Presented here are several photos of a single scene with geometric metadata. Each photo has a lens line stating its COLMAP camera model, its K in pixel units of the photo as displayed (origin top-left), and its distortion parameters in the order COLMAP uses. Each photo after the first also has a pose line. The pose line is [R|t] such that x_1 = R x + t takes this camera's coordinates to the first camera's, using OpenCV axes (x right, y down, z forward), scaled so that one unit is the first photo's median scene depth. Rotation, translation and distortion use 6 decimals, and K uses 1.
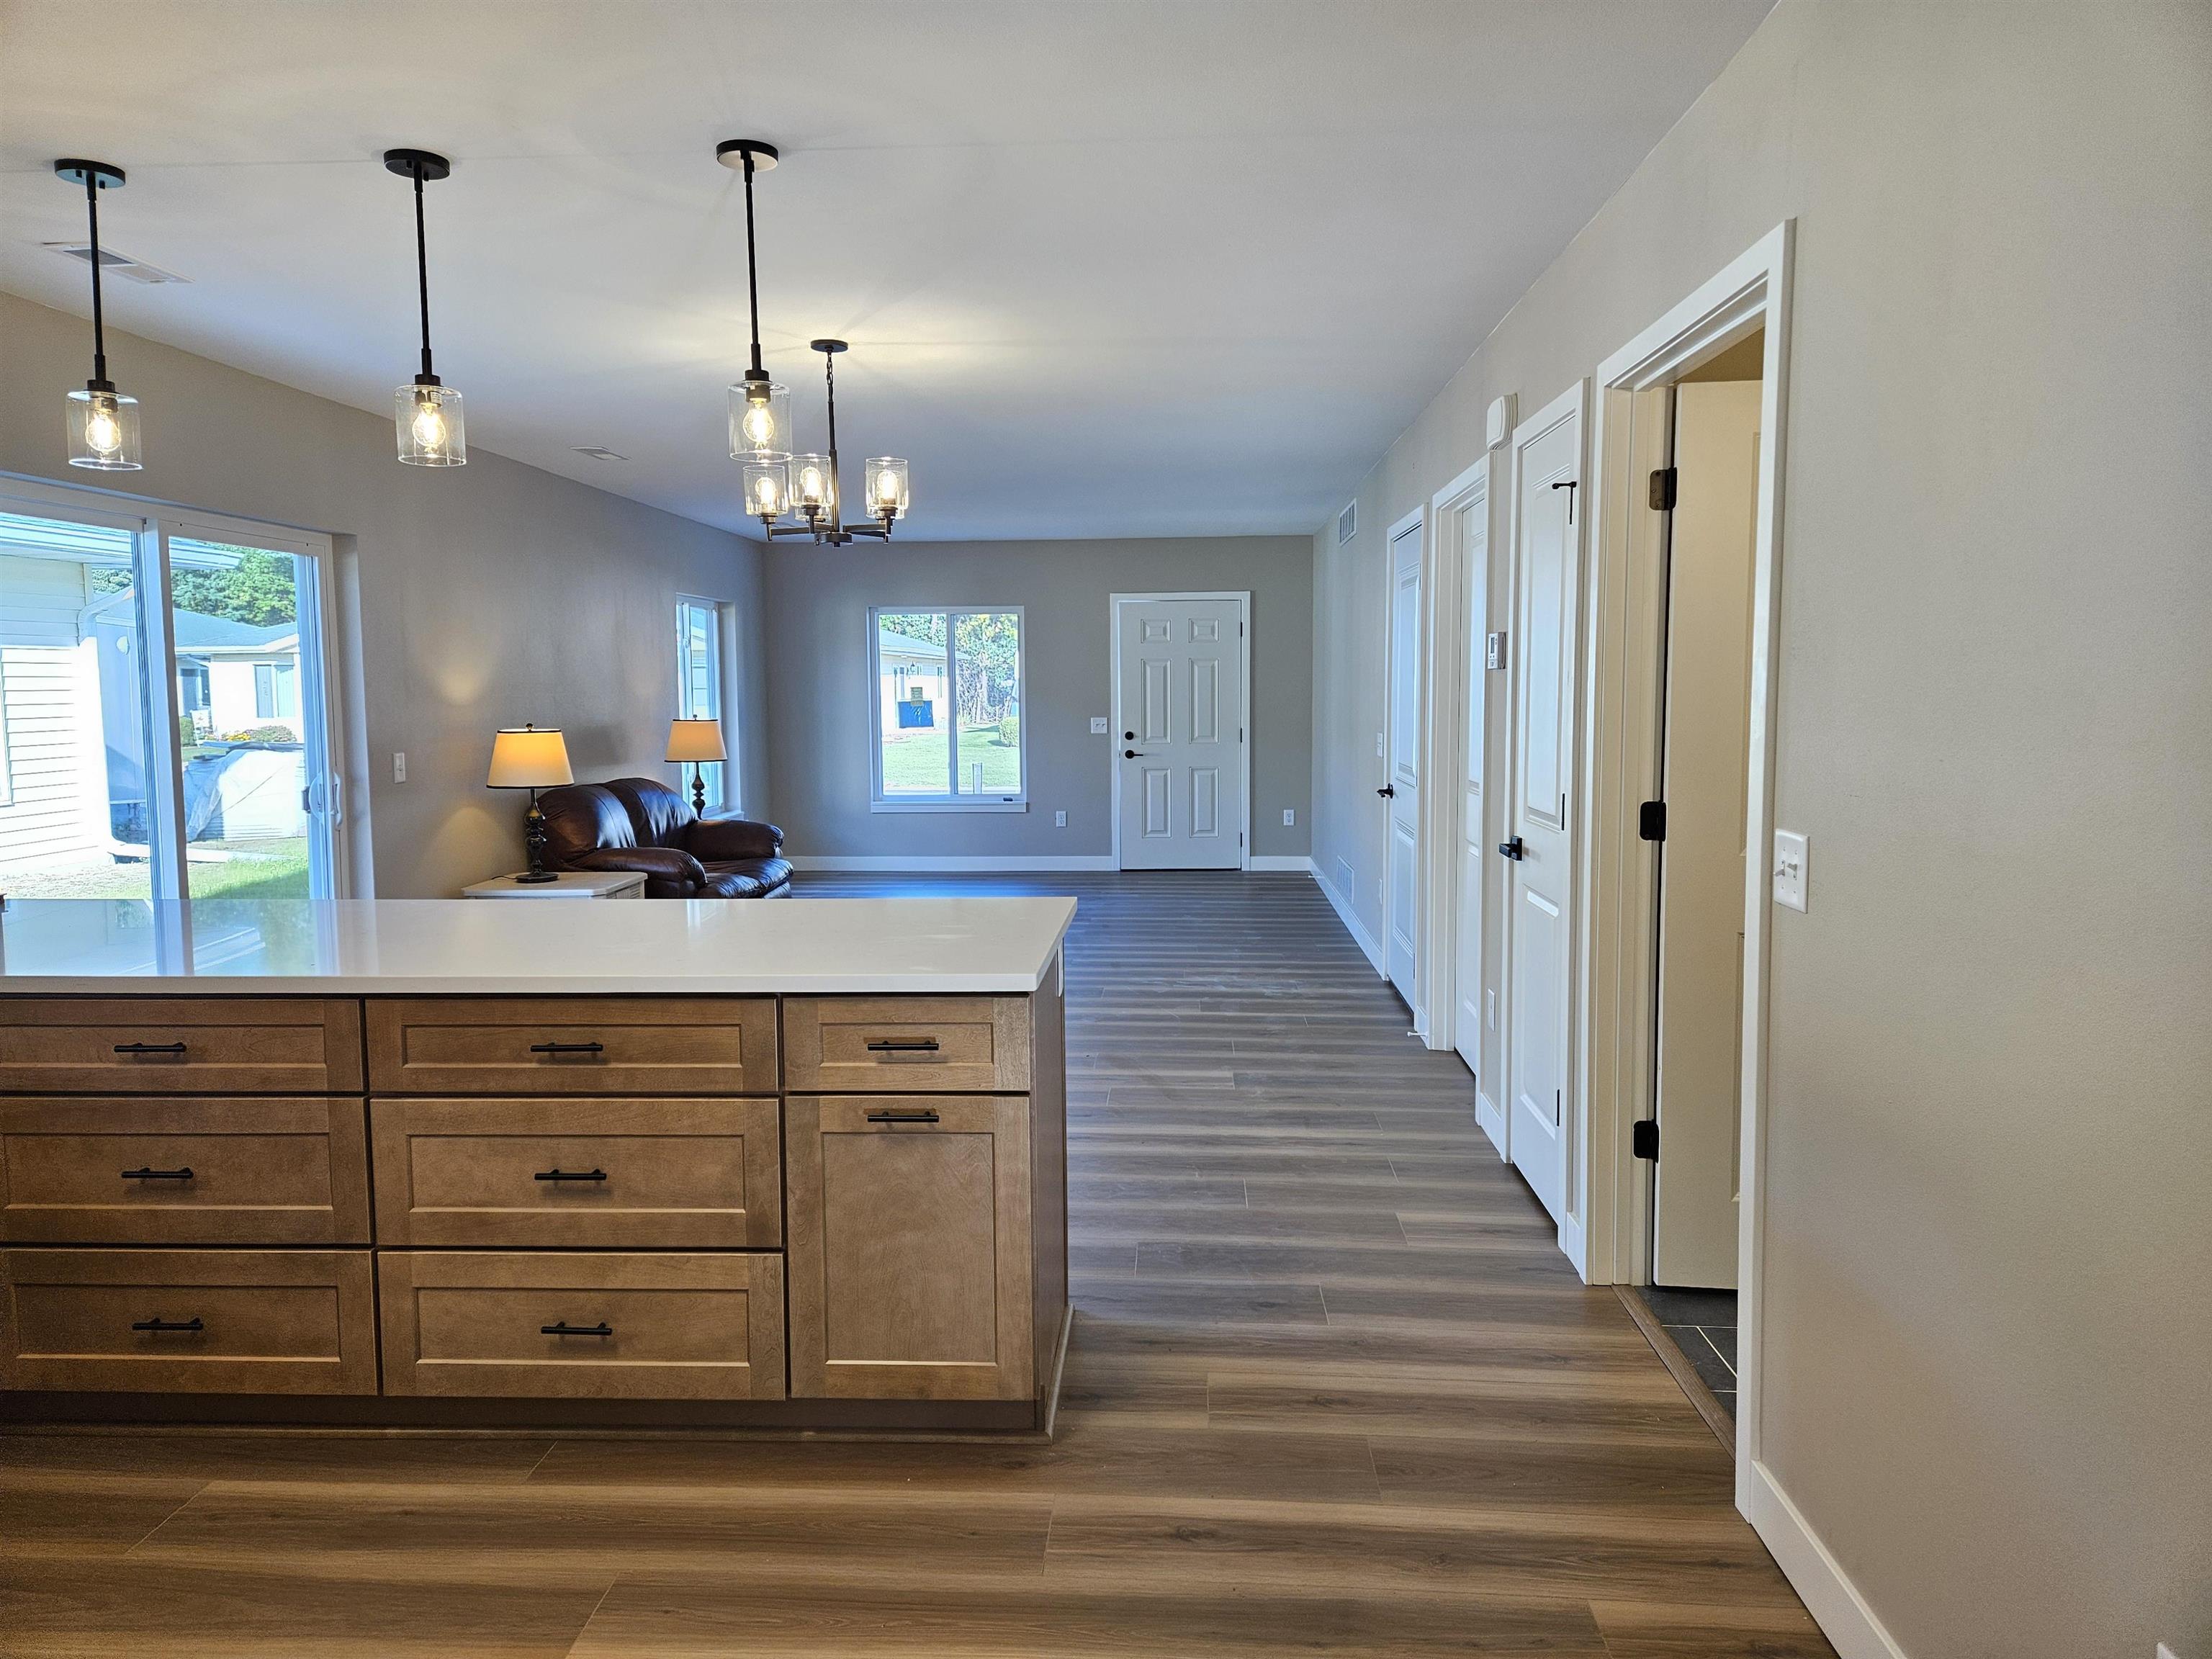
lens RADIAL K [[1476.8, 0, 1101.8], [0, 1476.8, 822.9], [0, 0, 1]] dist [0.024794, -0.011419]
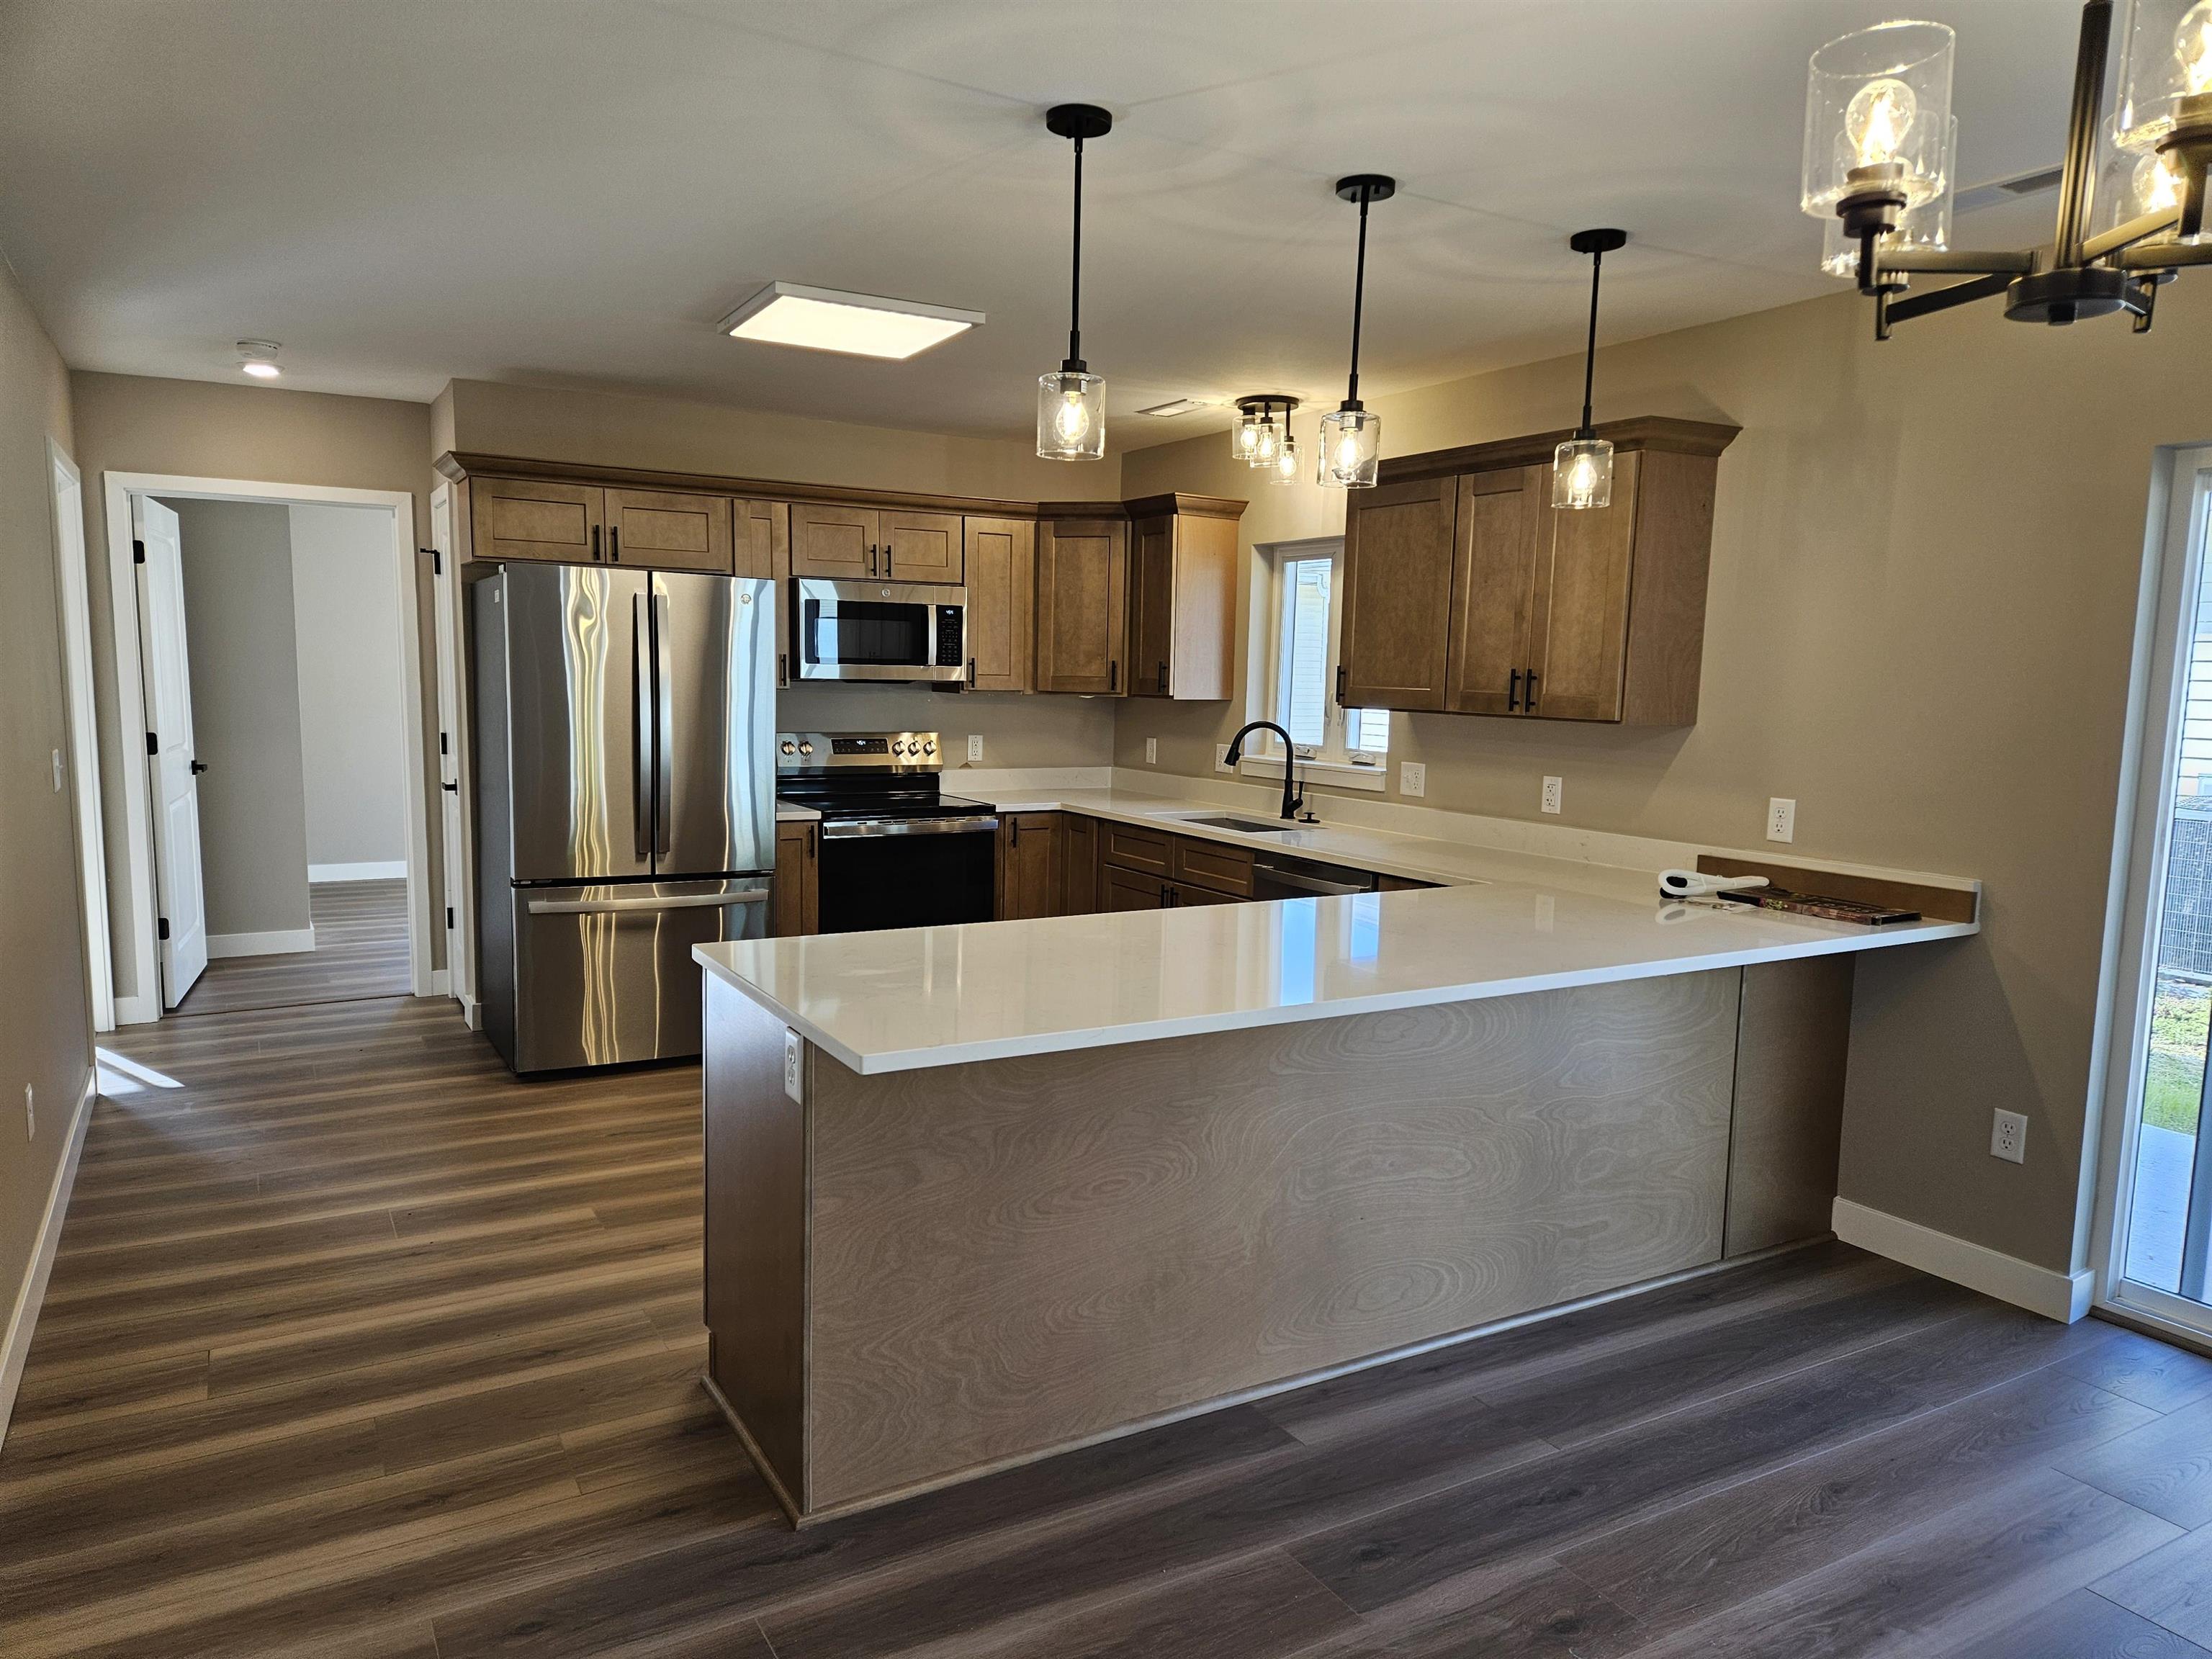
lens RADIAL K [[1476.8, 0, 1098.0], [0, 1476.8, 840.4], [0, 0, 1]] dist [0.024794, -0.011419]
pose [[-0.834859, 0.057677, -0.547434, 0.284931], [-0.068720, 0.975795, 0.207609, -0.212343], [0.546157, 0.210944, -0.810688, 1.865227]]
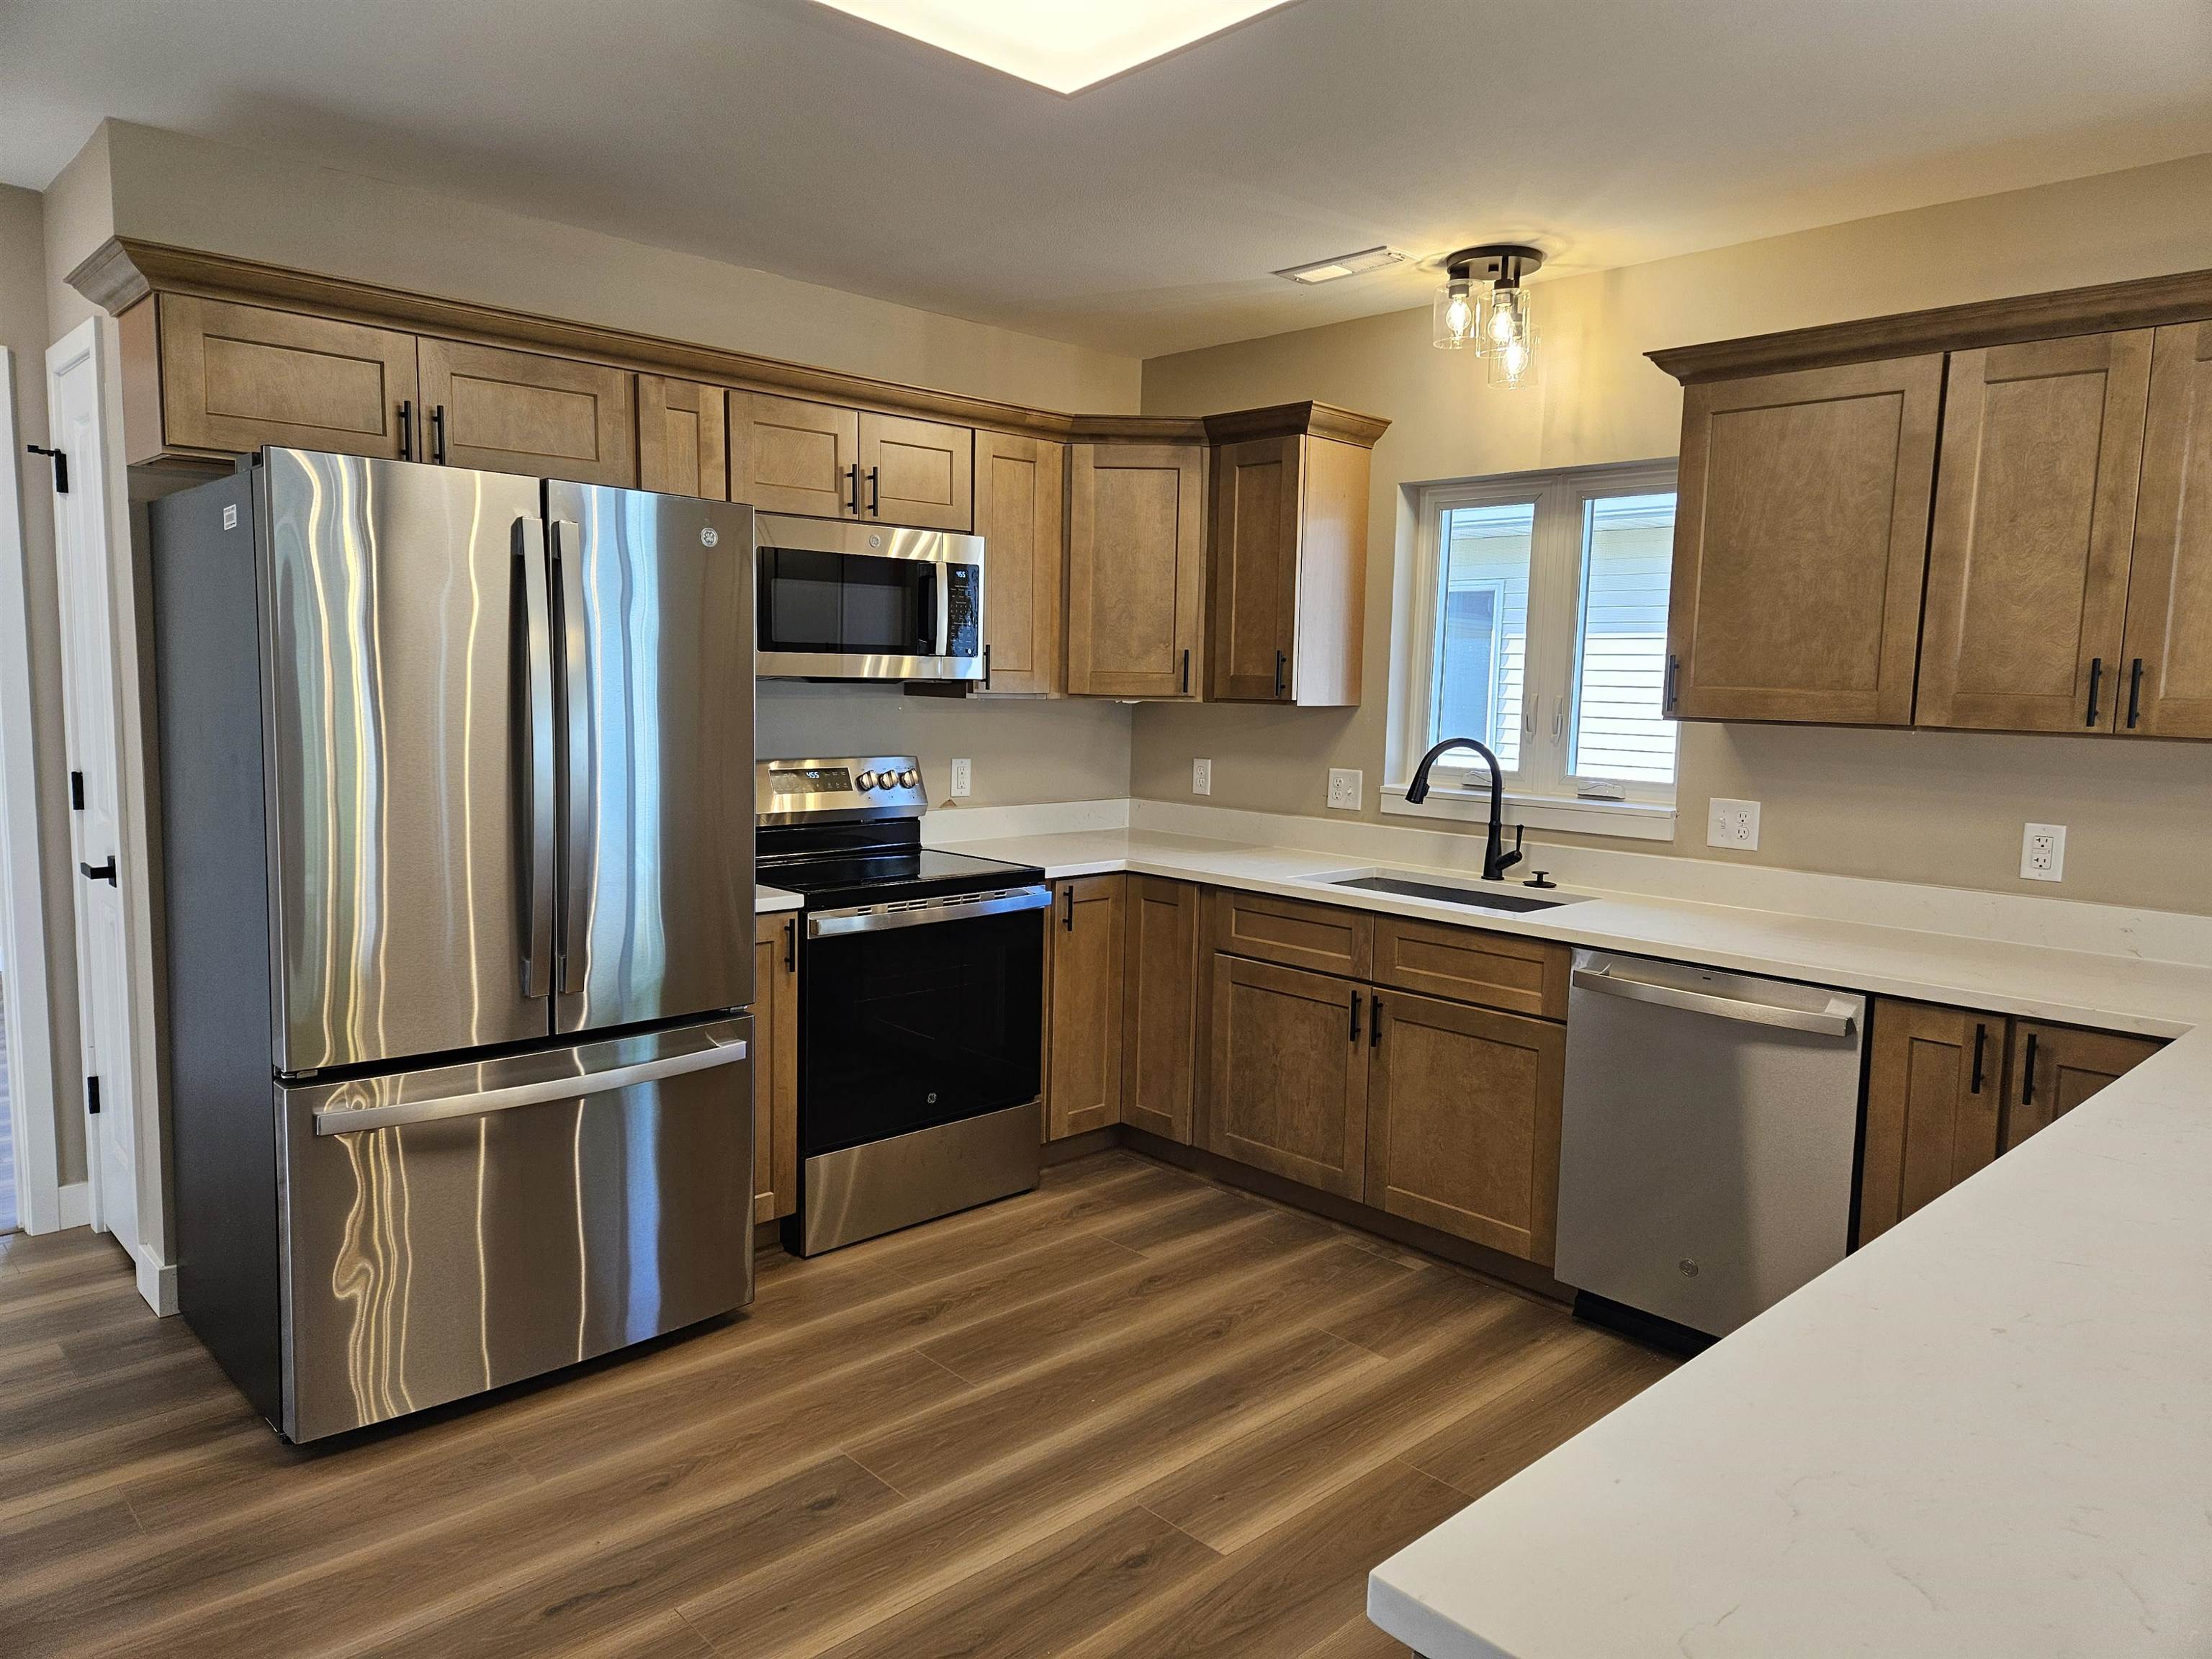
lens RADIAL K [[1476.8, 0, 1122.4], [0, 1476.8, 819.6], [0, 0, 1]] dist [0.024794, -0.011419]
pose [[-0.680038, 0.069494, -0.729876, 0.224638], [-0.089890, 0.980085, 0.177069, -0.134594], [0.727646, 0.186023, -0.660248, 1.226567]]
